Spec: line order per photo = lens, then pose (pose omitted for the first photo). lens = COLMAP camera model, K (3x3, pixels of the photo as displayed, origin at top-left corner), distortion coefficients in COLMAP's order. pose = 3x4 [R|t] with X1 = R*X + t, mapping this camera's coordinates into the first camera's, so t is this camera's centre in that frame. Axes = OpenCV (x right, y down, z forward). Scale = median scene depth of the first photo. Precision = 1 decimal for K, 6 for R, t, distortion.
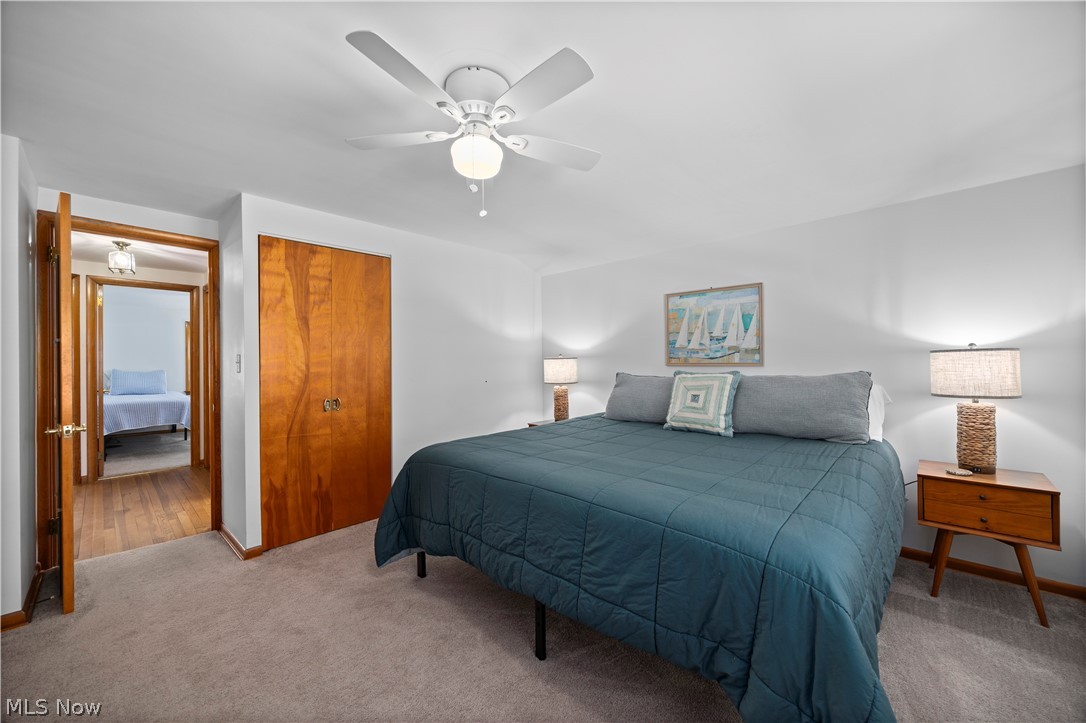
lens RADIAL K [[418.9, 0, 543.0], [0, 418.9, 361.5], [0, 0, 1]] dist [-0.002248, -0.000065]
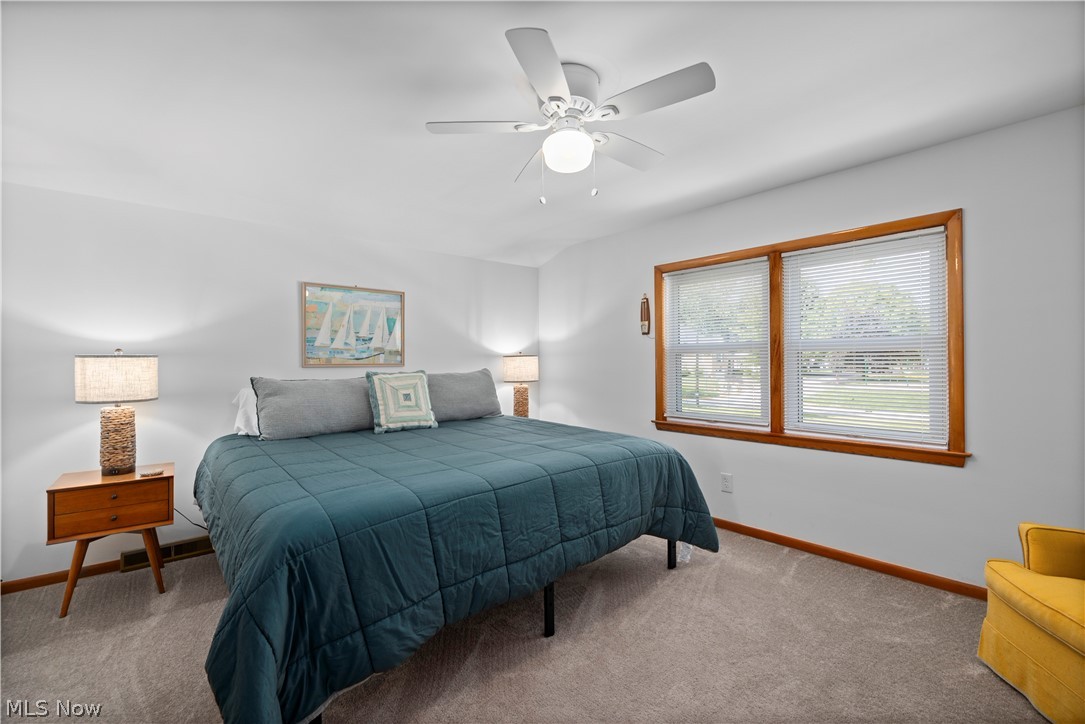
lens RADIAL K [[460.8, 0, 542.5], [0, 460.8, 362.0], [0, 0, 1]] dist [0.000310, 0.000021]
pose [[0.087736, 0.008630, 0.996106, -0.636732], [0.006212, 0.999938, -0.009211, 0.012039], [-0.996124, 0.006996, 0.087677, 0.492218]]
